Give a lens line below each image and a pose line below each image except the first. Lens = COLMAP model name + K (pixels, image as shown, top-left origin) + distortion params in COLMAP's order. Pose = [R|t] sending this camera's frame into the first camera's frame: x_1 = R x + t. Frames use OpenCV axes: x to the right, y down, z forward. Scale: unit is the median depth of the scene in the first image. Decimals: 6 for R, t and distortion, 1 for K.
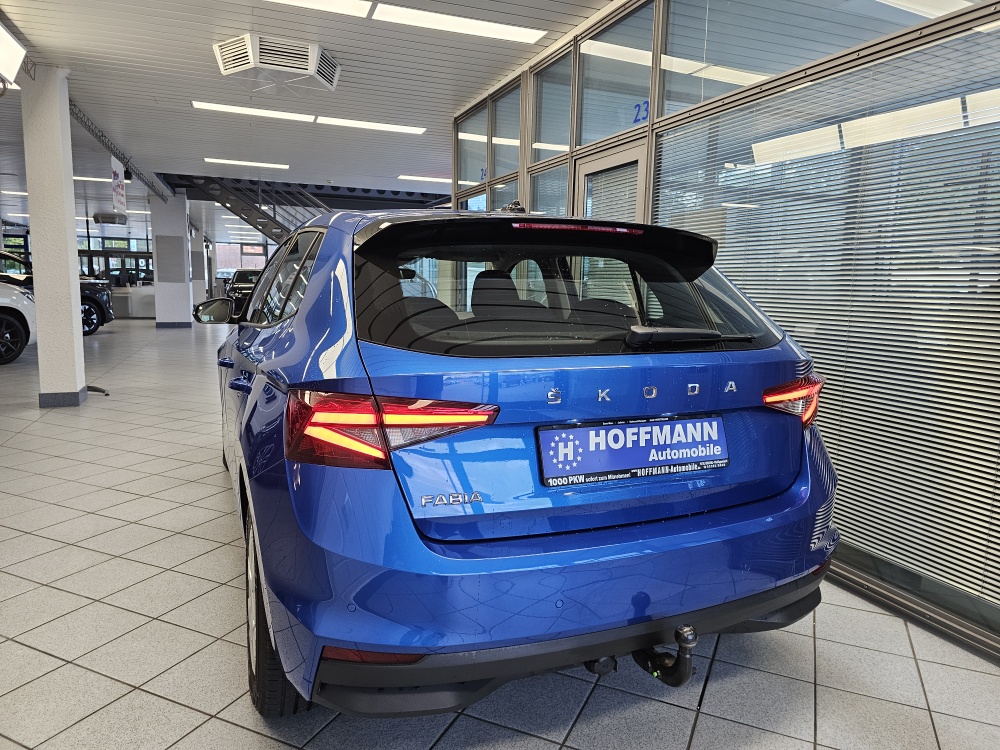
lens RADIAL K [[667.0, 0, 496.0], [0, 667.0, 373.3], [0, 0, 1]] dist [0.059740, -0.064695]
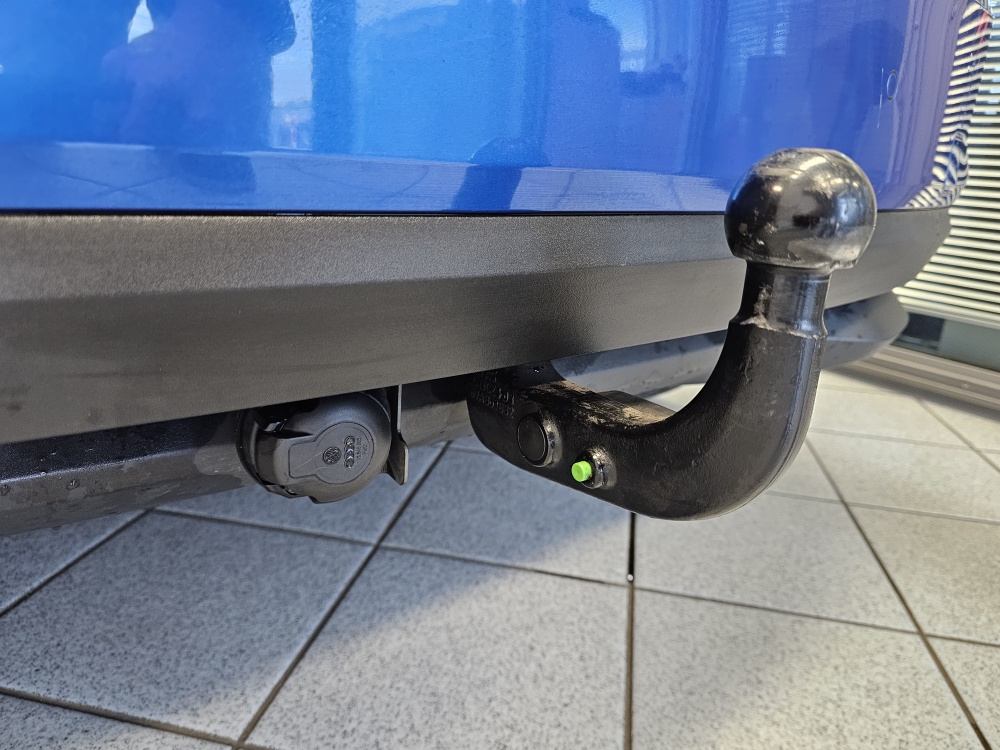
lens RADIAL K [[679.1, 0, 500.0], [0, 679.1, 375.0], [0, 0, 1]] dist [-0.008295, -0.002477]
pose [[0.969040, -0.026505, 0.245478, 0.131032], [-0.016797, 0.984841, 0.172644, 0.311316], [-0.246333, -0.171422, 0.953905, 0.661579]]
